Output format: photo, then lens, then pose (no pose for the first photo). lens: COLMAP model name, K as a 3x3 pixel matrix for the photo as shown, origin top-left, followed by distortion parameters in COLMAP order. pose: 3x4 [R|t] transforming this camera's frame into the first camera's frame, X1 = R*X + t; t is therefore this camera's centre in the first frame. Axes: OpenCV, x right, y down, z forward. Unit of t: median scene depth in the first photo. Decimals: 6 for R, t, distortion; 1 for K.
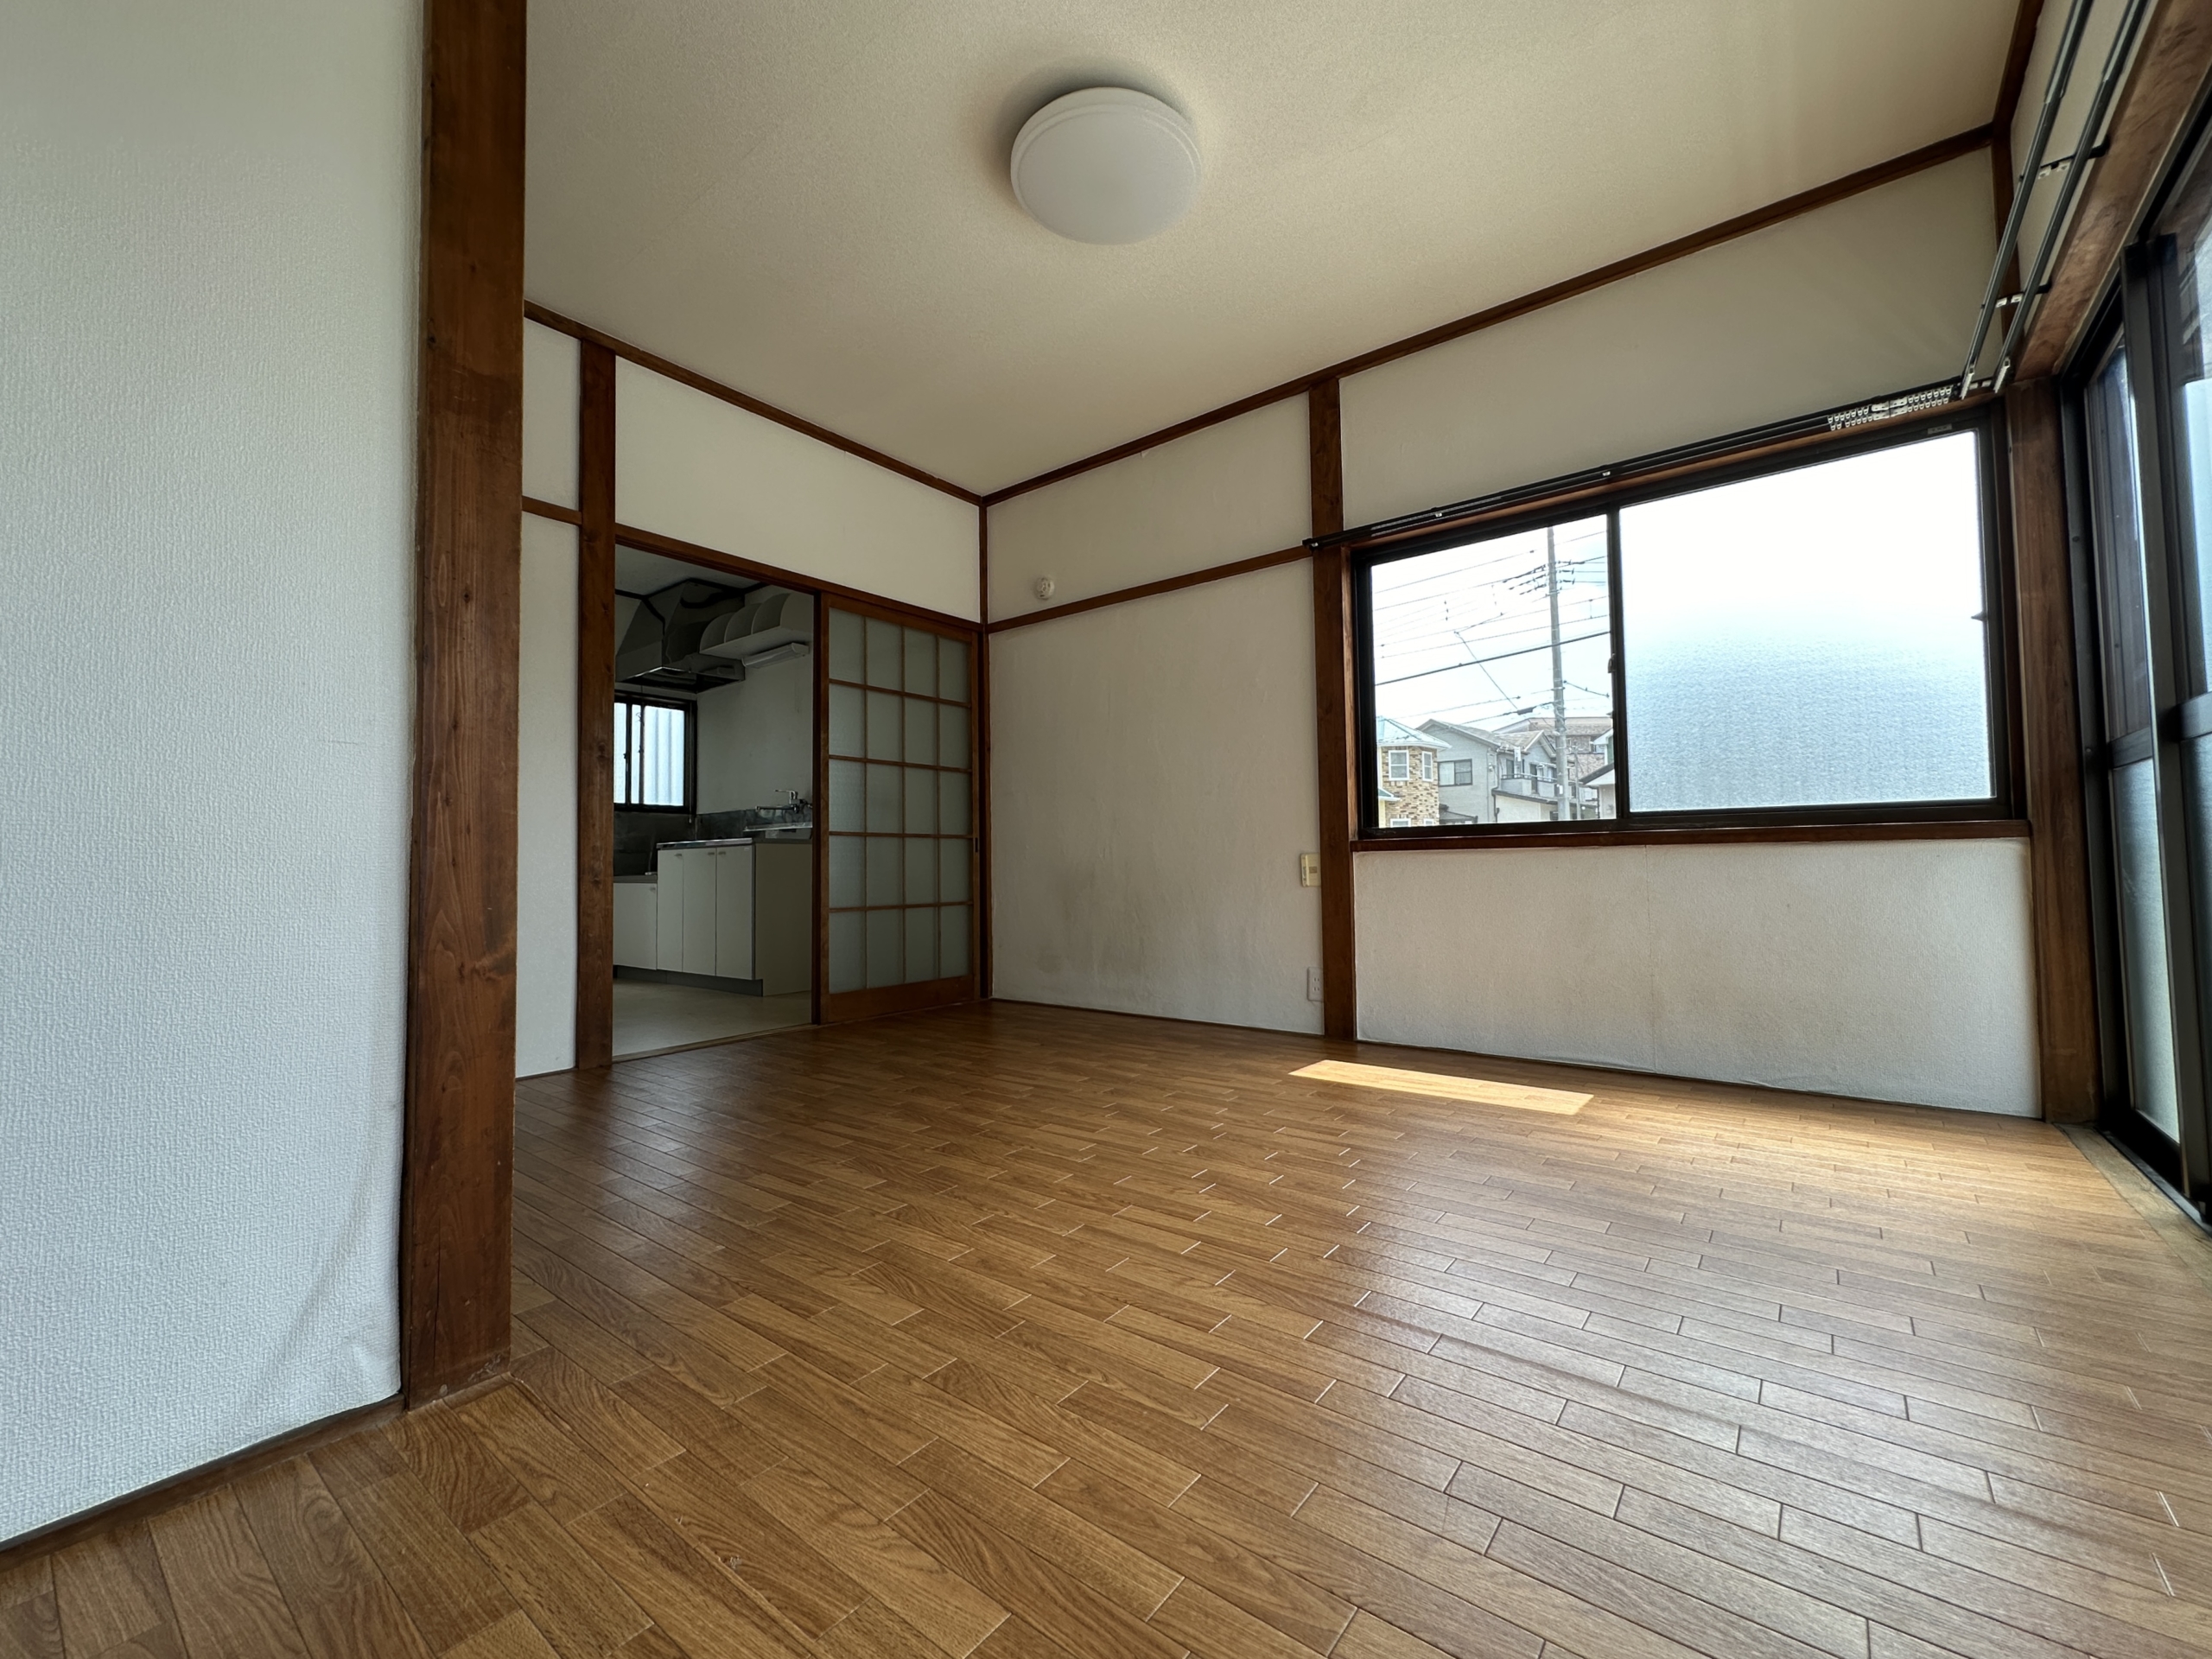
lens RADIAL K [[908.3, 0, 1106.0], [0, 908.3, 829.5], [0, 0, 1]] dist [-0.000877, 0.000129]
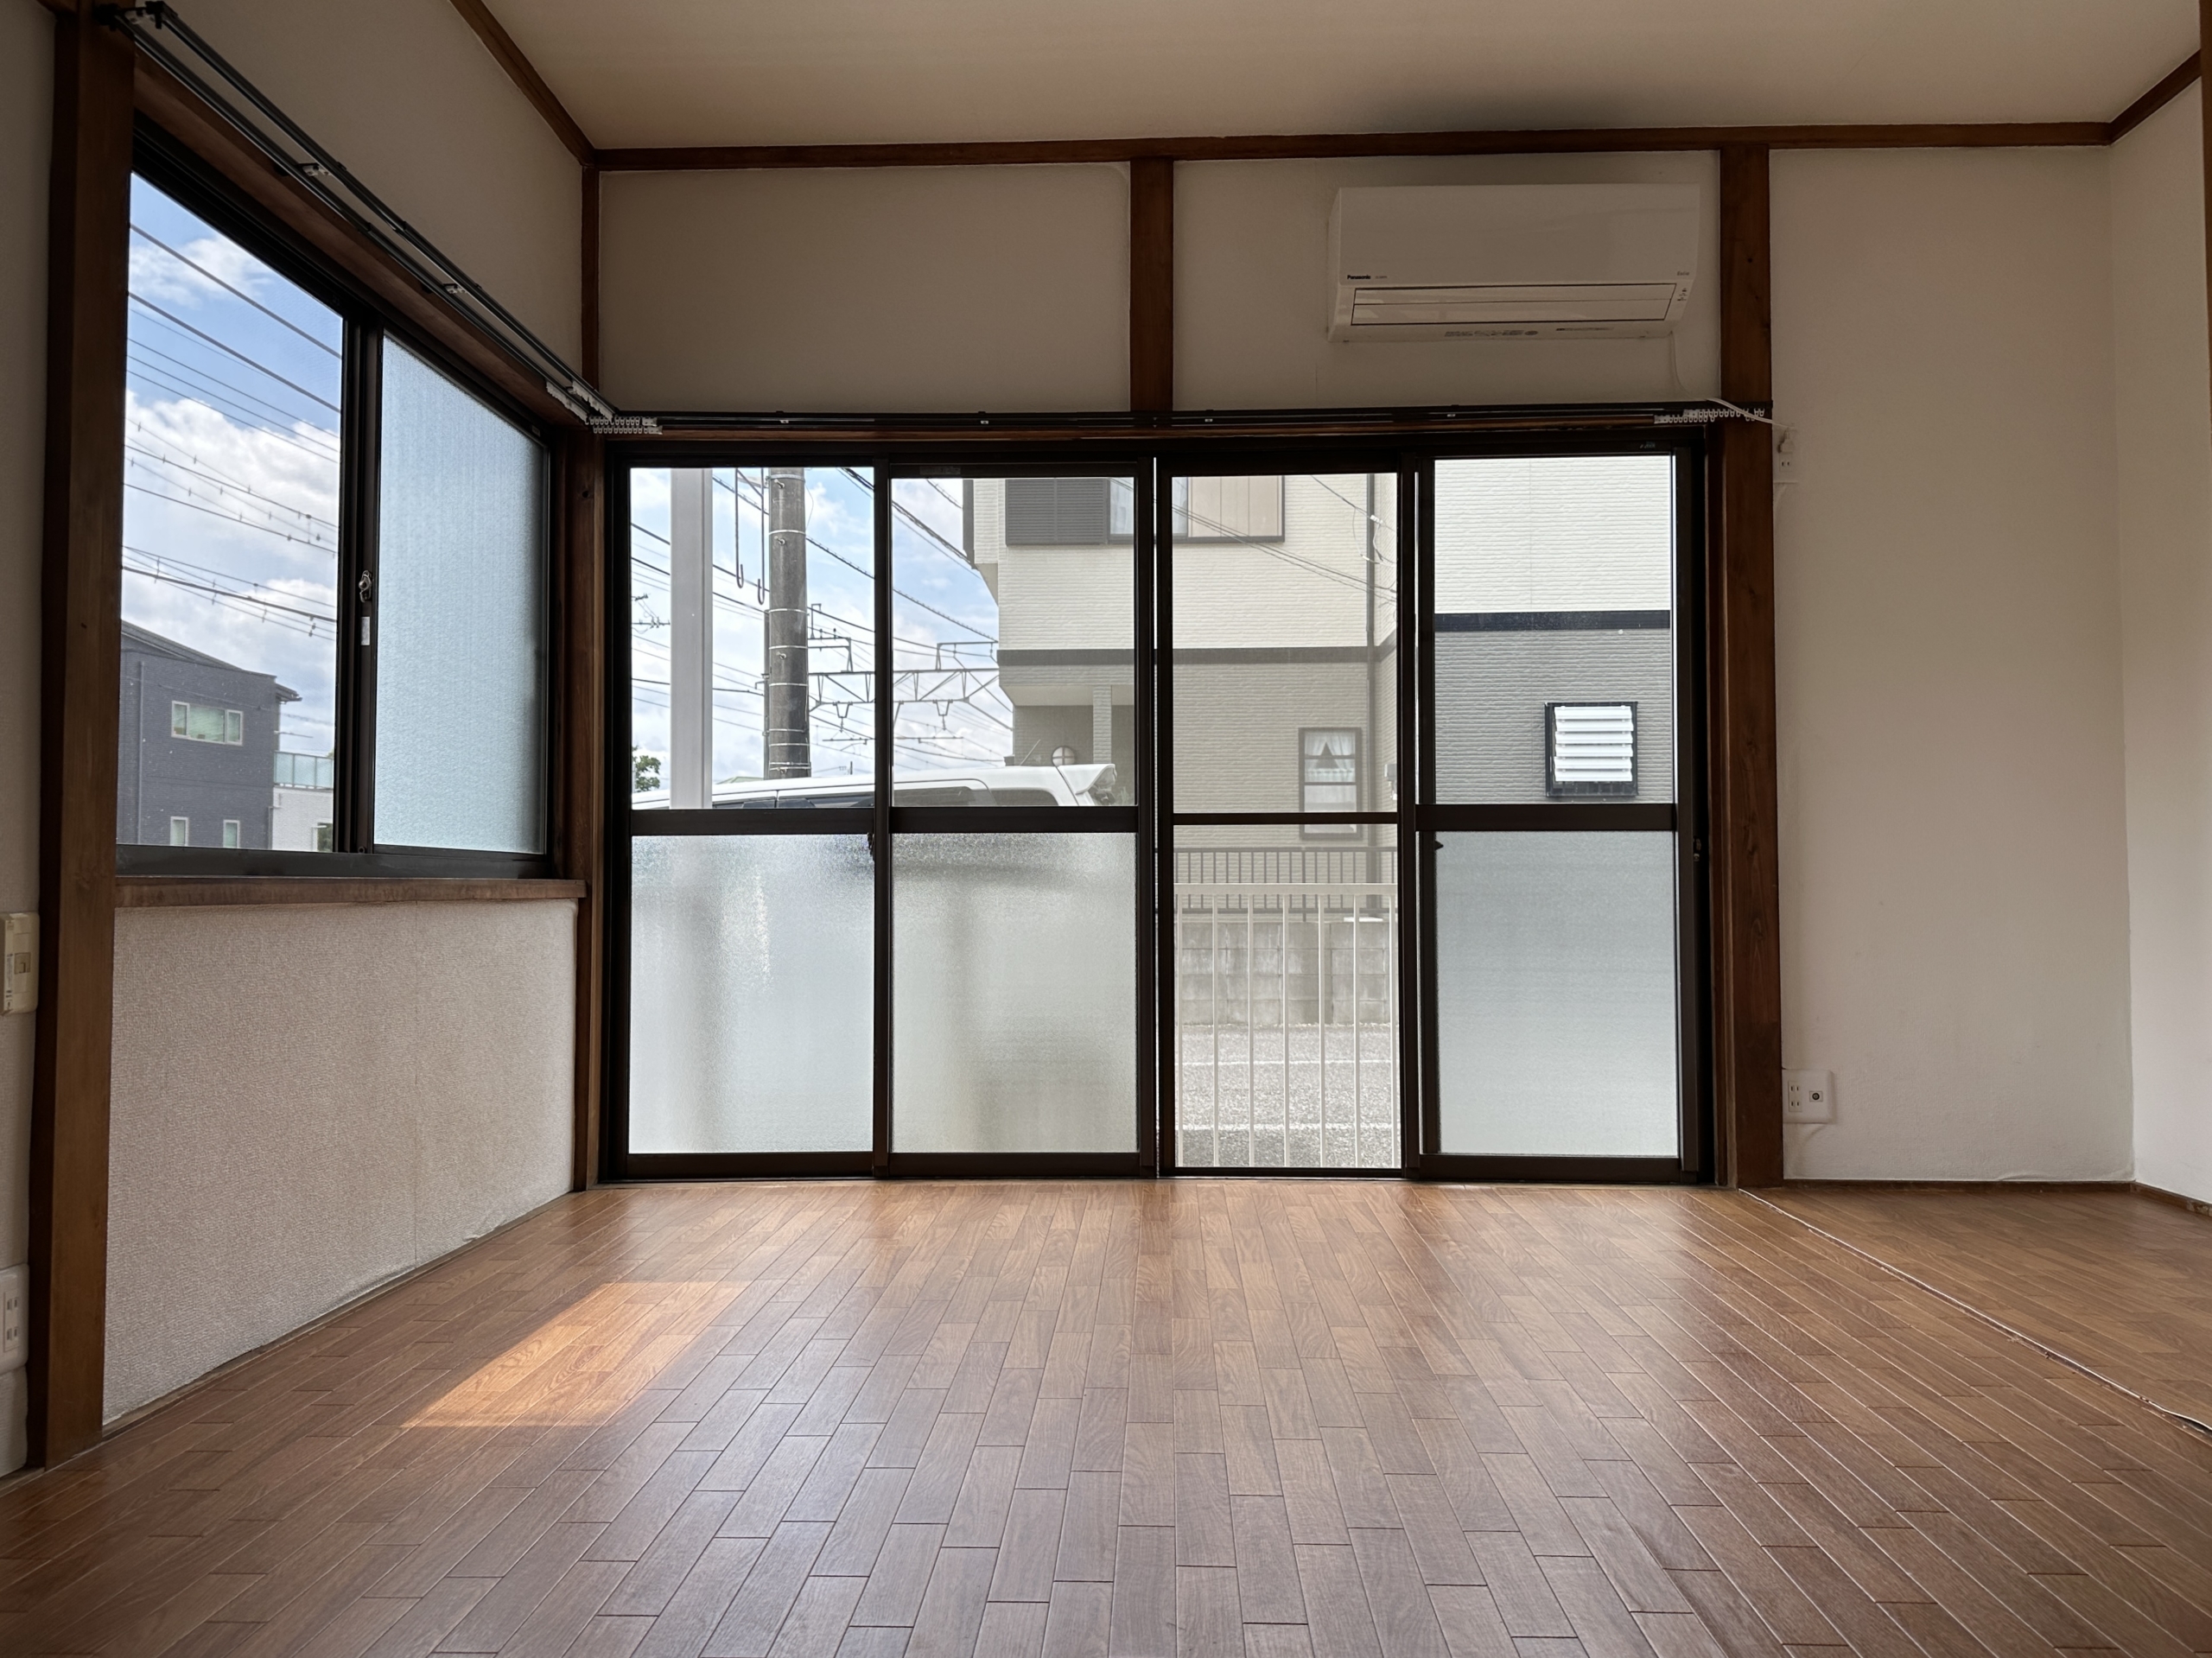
lens RADIAL K [[1618.3, 0, 1097.5], [0, 1618.3, 827.7], [0, 0, 1]] dist [0.062649, -0.065978]
pose [[-0.586205, 0.045021, 0.808911, -0.524562], [-0.022908, 0.997134, -0.072098, 0.033731], [-0.809839, -0.060795, -0.583494, 1.155518]]
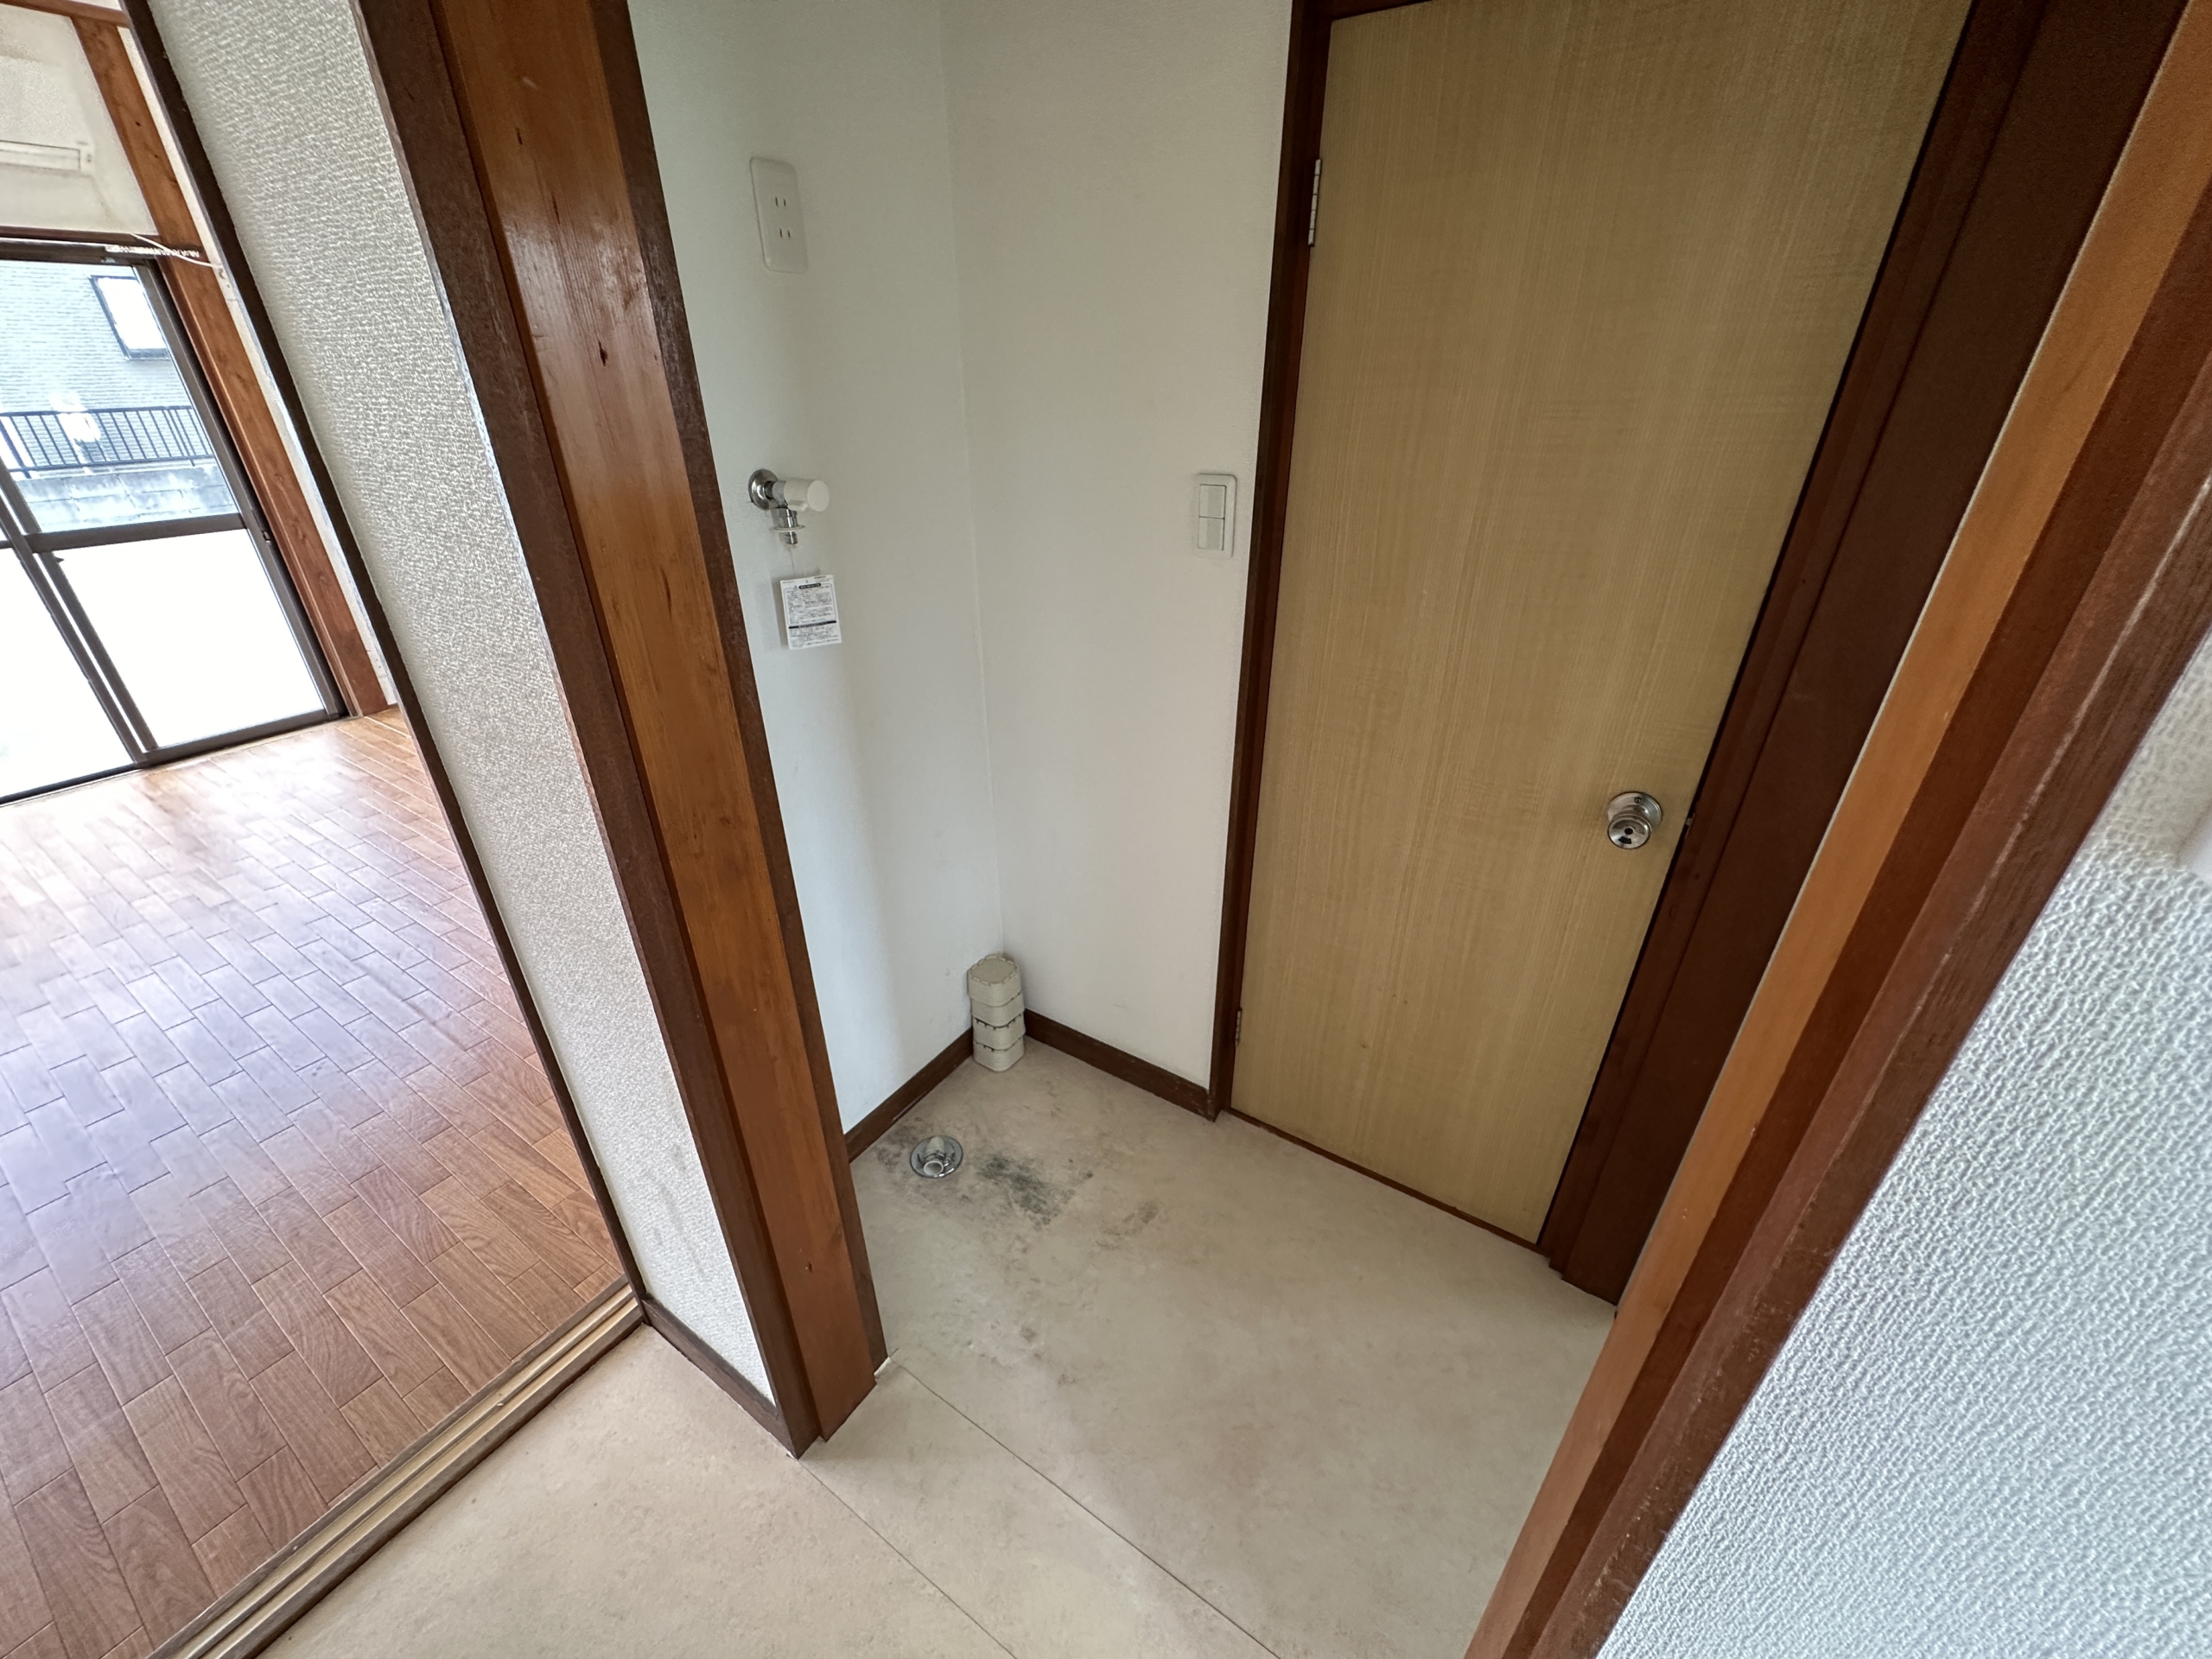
lens RADIAL K [[884.0, 0, 1102.4], [0, 884.0, 826.4], [0, 0, 1]] dist [-0.001573, 0.000604]
pose [[-0.996427, 0.054169, -0.064803, -0.806373], [0.020678, 0.900358, 0.434659, -0.200992], [0.081891, 0.431766, -0.898261, 1.379745]]
